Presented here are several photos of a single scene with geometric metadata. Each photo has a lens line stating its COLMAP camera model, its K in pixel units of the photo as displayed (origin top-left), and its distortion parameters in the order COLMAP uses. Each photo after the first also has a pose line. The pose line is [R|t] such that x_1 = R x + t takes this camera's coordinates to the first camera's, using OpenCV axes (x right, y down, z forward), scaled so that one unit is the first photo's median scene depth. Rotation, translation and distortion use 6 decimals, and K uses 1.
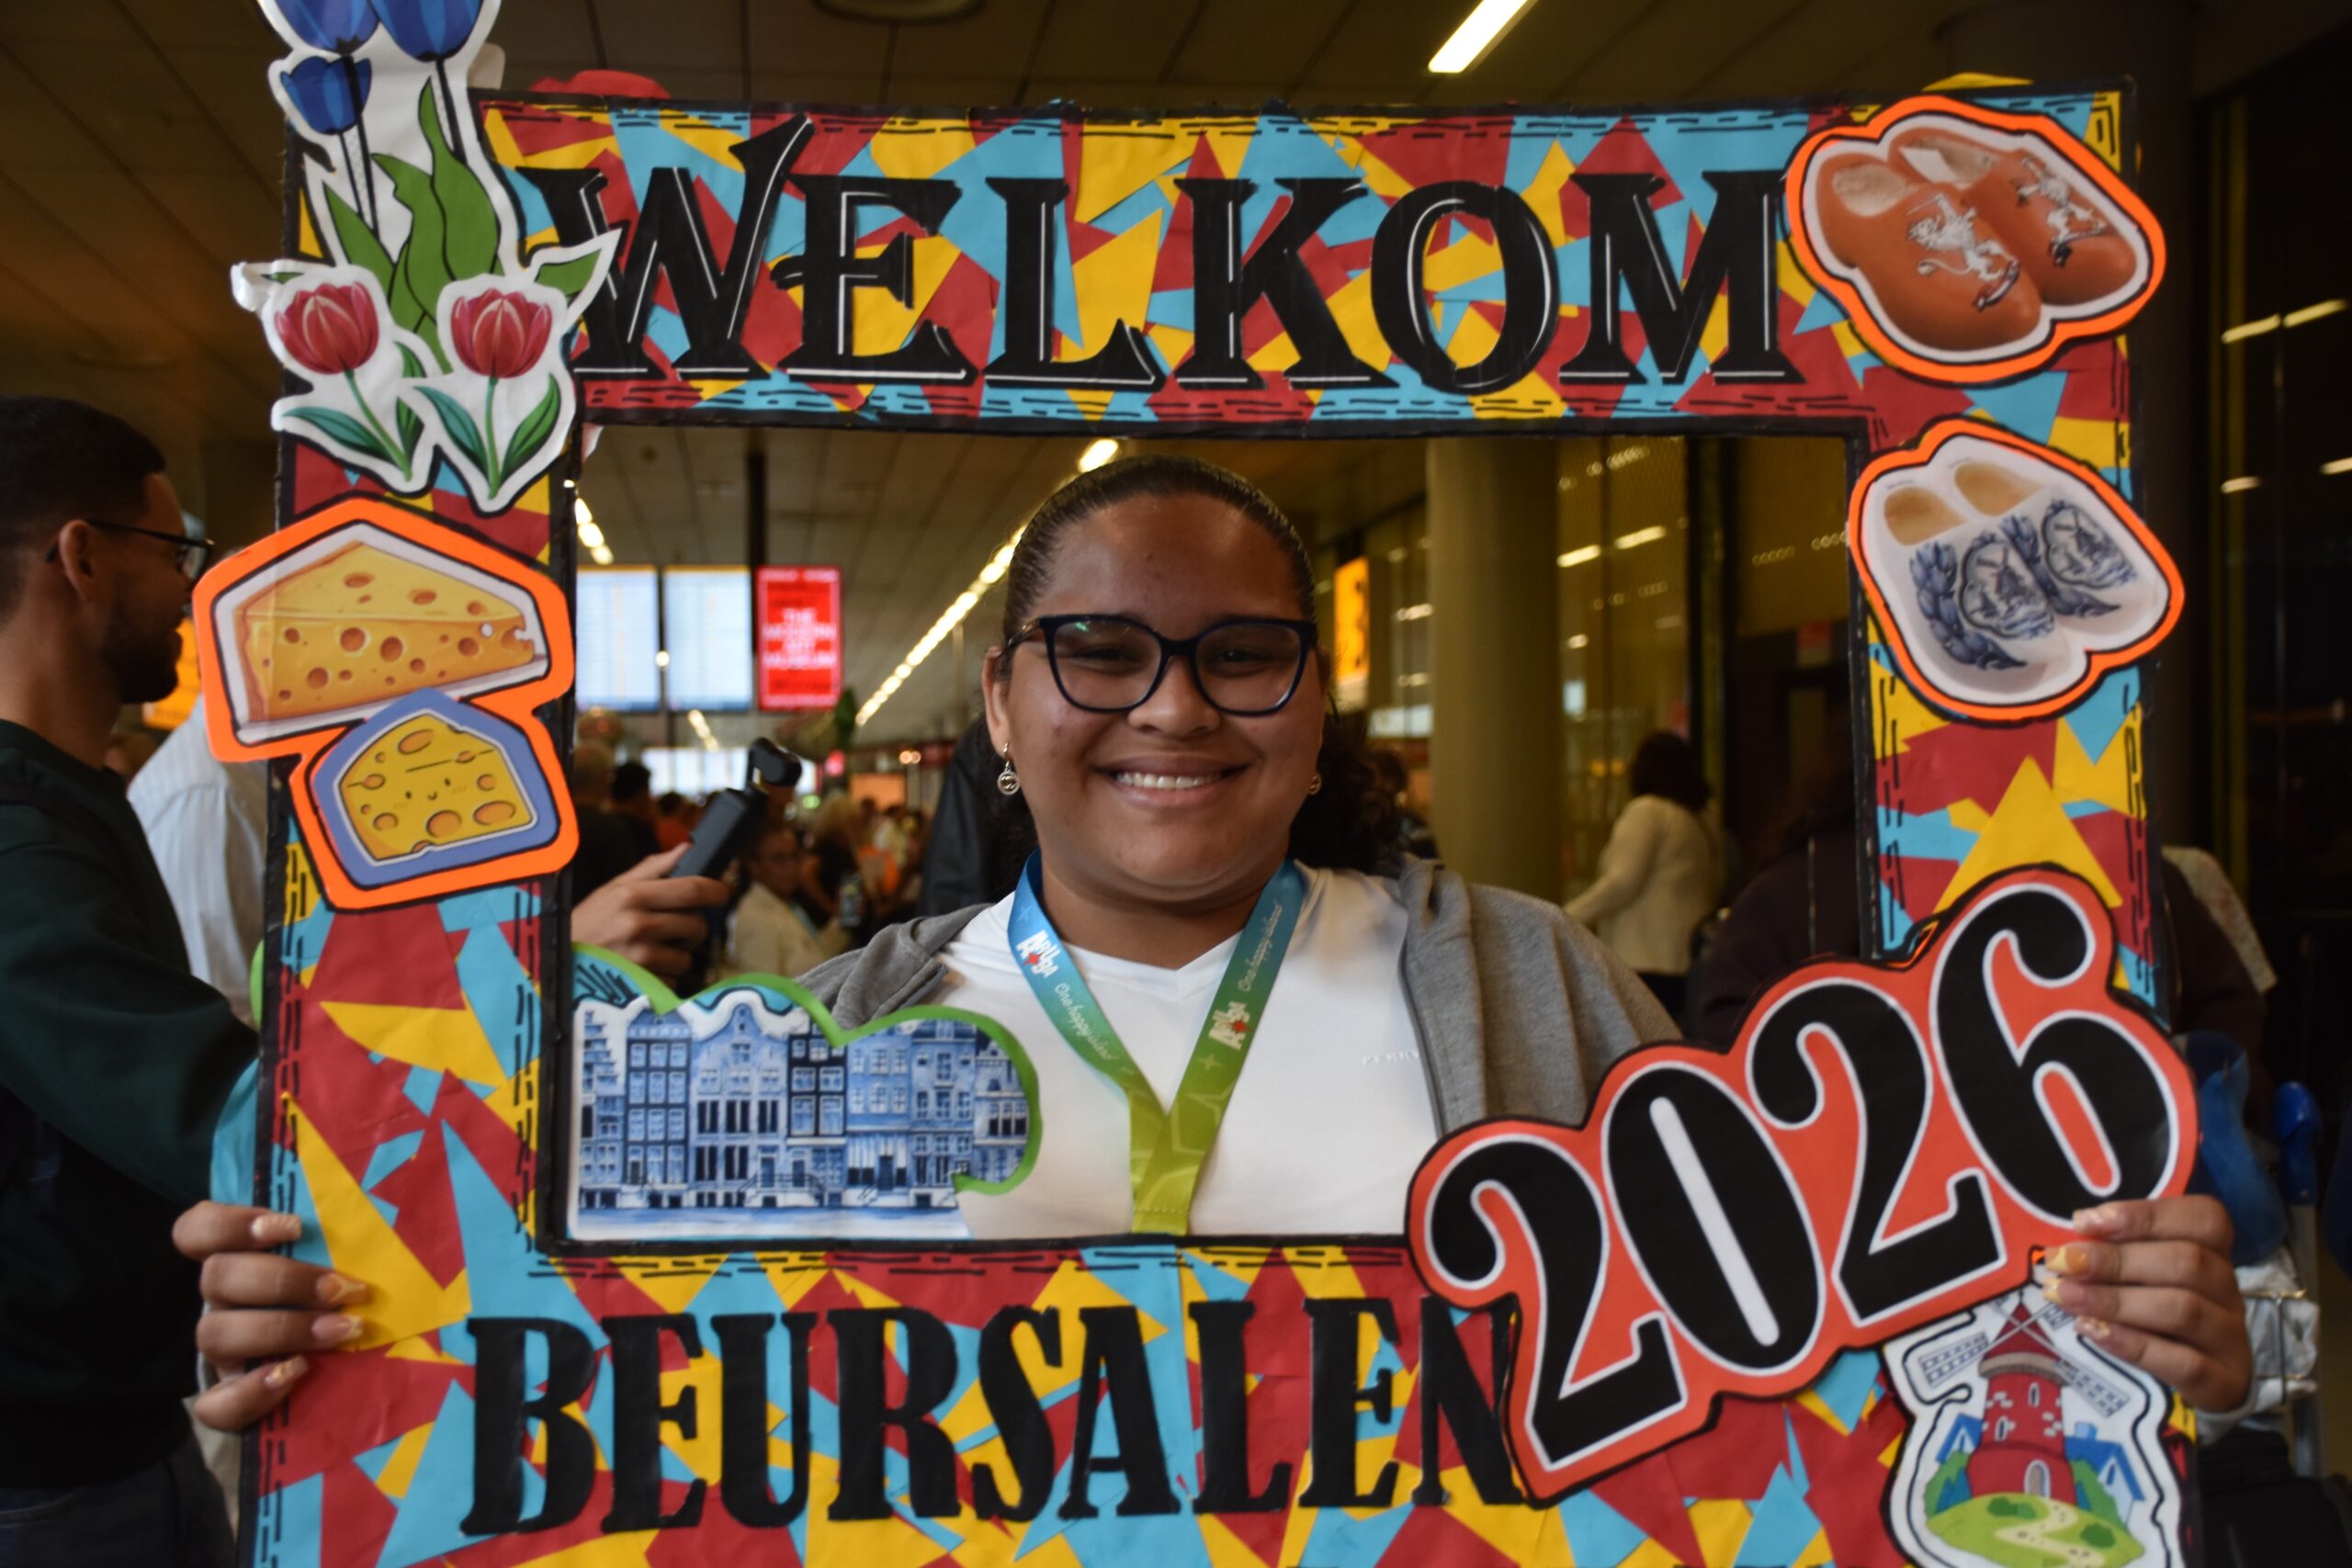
lens RADIAL K [[2841.9, 0, 1179.3], [0, 2841.9, 797.4], [0, 0, 1]] dist [0.017756, 0.298208]
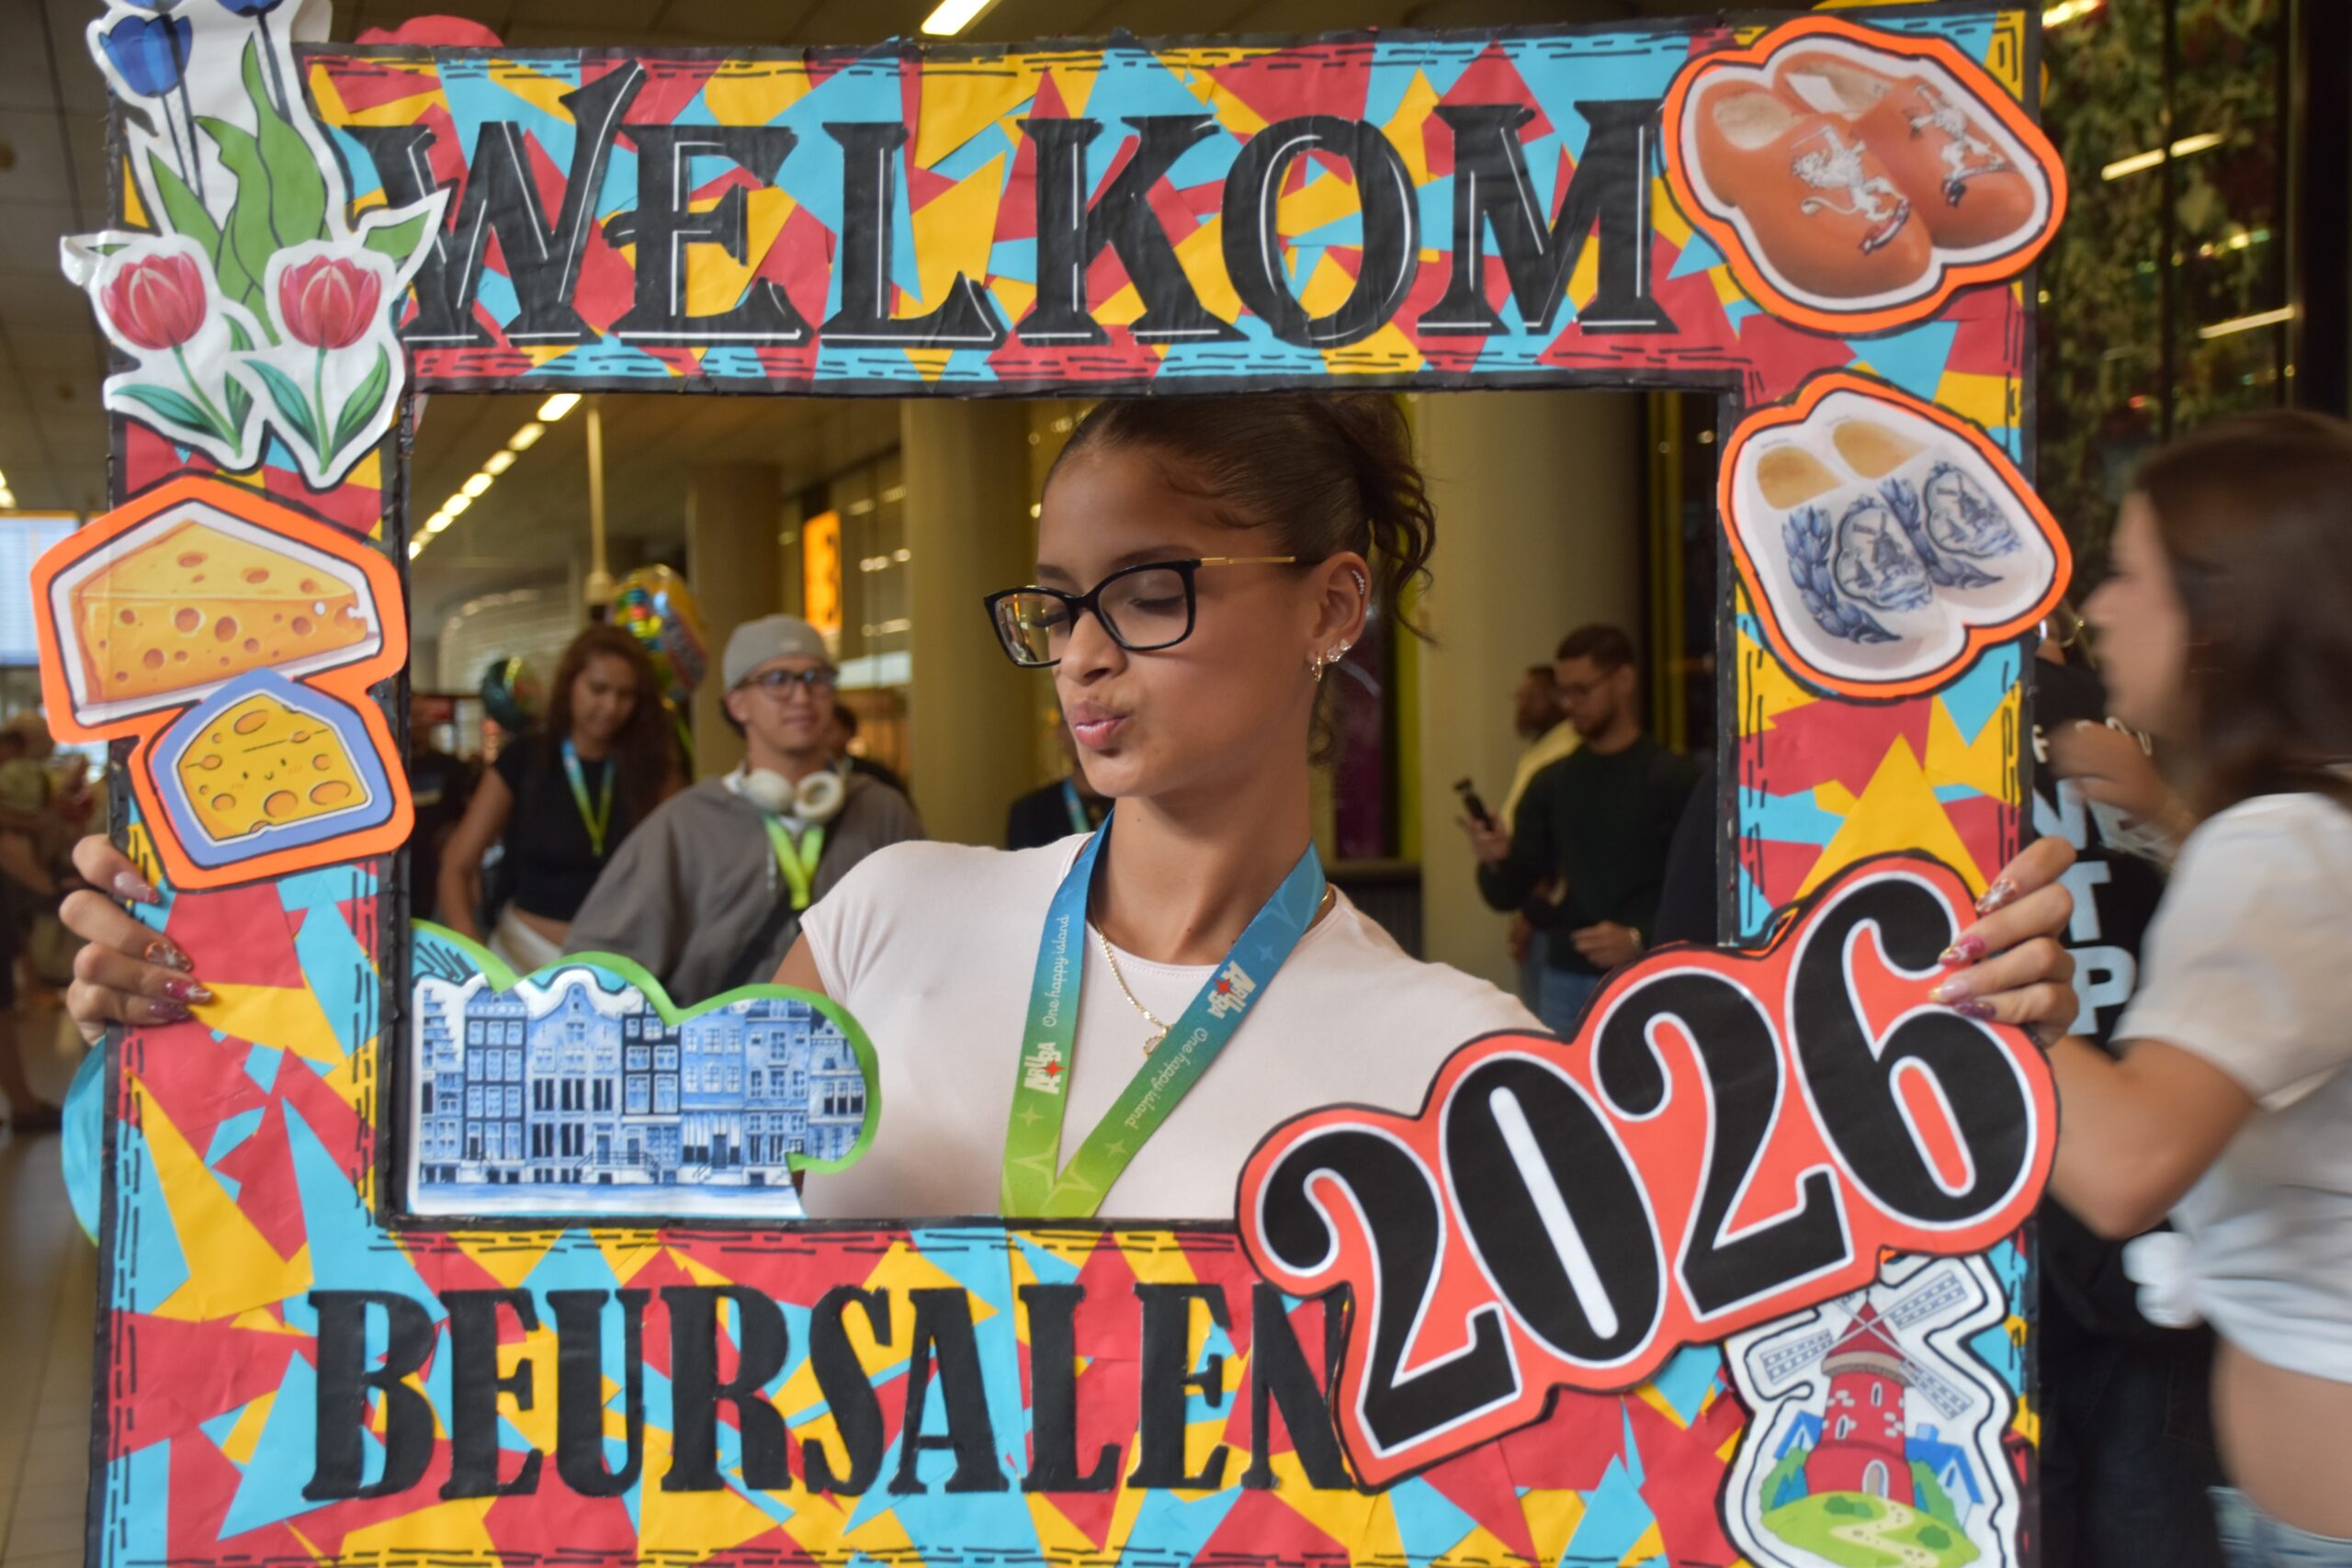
lens RADIAL K [[2841.9, 0, 1179.3], [0, 2841.9, 797.4], [0, 0, 1]] dist [0.017756, 0.298208]
pose [[0.993975, 0.007011, -0.109380, 0.162475], [0.005643, 0.993355, 0.114951, -0.103767], [0.109459, -0.114875, 0.987331, 0.037071]]
